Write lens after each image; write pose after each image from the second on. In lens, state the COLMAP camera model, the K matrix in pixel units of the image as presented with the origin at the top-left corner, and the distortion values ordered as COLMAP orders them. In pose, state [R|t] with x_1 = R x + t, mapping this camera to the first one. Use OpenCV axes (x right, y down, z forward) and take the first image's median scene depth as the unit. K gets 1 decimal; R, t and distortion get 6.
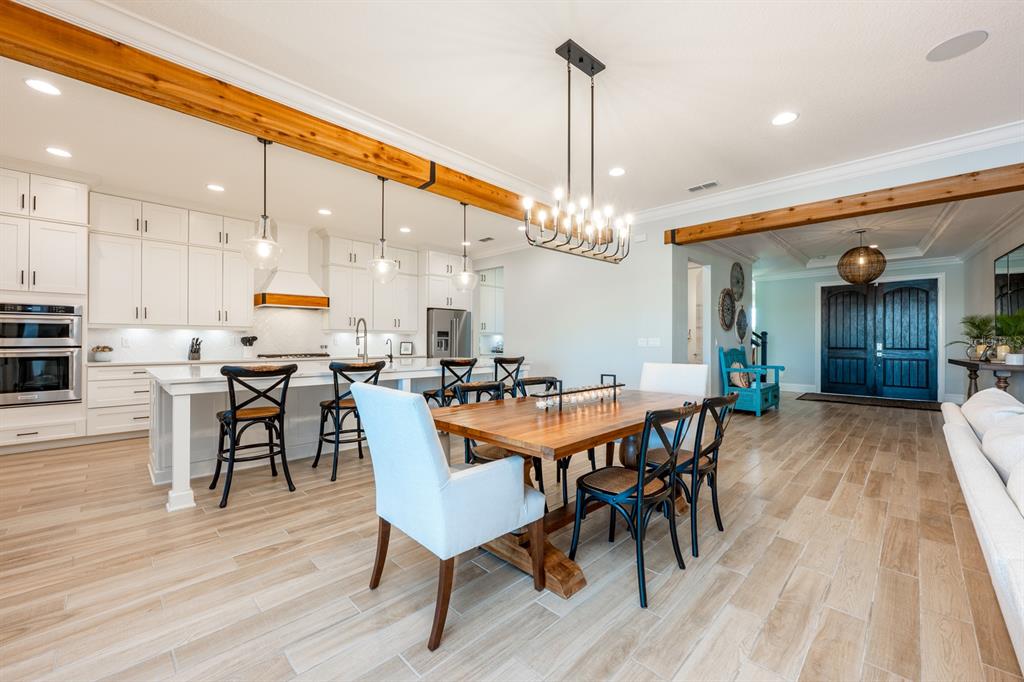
lens RADIAL K [[402.2, 0, 512.0], [0, 402.2, 341.0], [0, 0, 1]] dist [-0.000056, 0.000284]
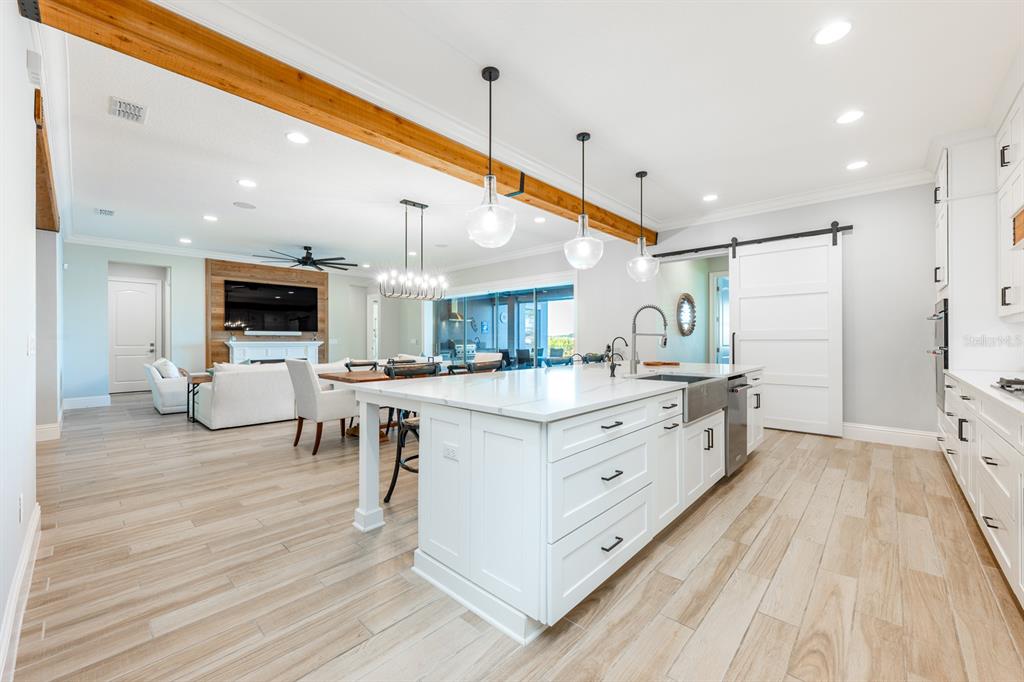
lens RADIAL K [[402.2, 0, 512.0], [0, 402.2, 341.0], [0, 0, 1]] dist [-0.000056, 0.000284]
pose [[-0.999260, -0.002460, -0.038392, -0.124870], [-0.002405, 0.999996, -0.001486, 0.002525], [0.038396, -0.001392, -0.999262, 1.549132]]
